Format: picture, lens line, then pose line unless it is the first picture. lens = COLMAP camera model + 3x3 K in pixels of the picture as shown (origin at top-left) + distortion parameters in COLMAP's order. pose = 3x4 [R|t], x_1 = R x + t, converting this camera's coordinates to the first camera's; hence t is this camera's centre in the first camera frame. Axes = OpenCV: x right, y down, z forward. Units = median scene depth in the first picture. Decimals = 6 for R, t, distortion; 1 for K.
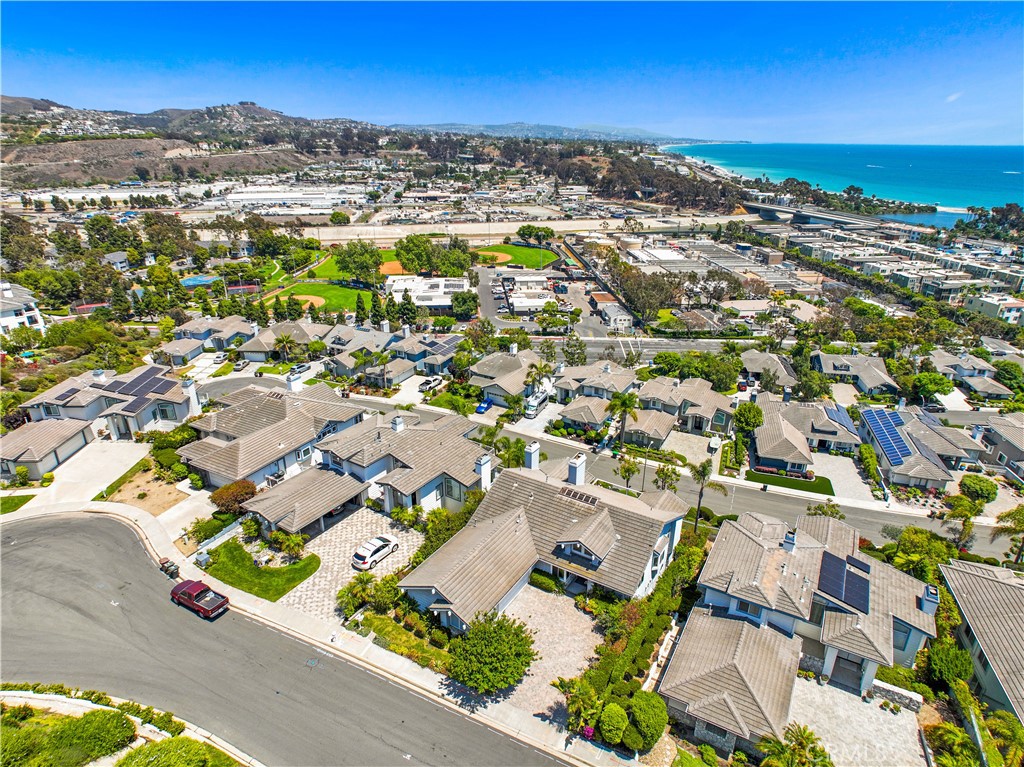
lens RADIAL K [[584.0, 0, 512.0], [0, 584.0, 383.5], [0, 0, 1]] dist [-0.024295, 0.001785]
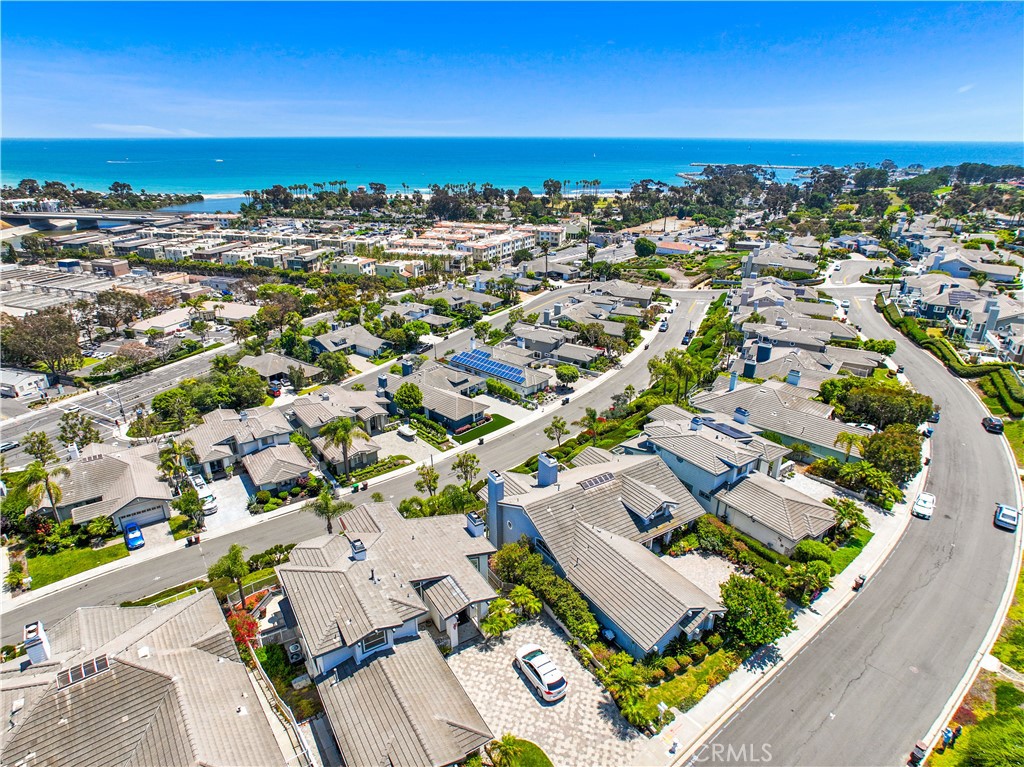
lens RADIAL K [[597.7, 0, 509.1], [0, 597.7, 385.0], [0, 0, 1]] dist [-0.031263, 0.011962]
pose [[0.434446, -0.351831, 0.829139, -0.086609], [0.348569, 0.914498, 0.205410, -0.026070], [-0.830516, 0.199772, 0.519937, 0.062622]]
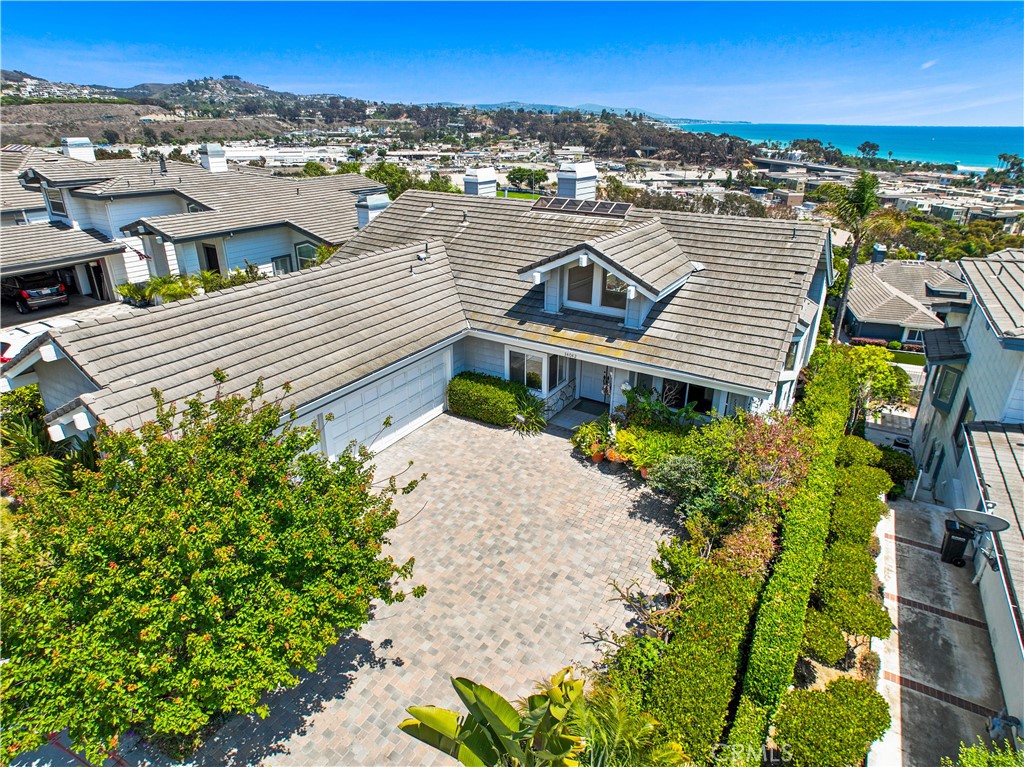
lens RADIAL K [[597.7, 0, 509.1], [0, 597.7, 385.0], [0, 0, 1]] dist [-0.031263, 0.011962]
pose [[0.999985, -0.004200, 0.003596, 0.007219], [0.004082, 0.999478, 0.032038, 0.034082], [-0.003729, -0.032023, 0.999480, 0.067921]]
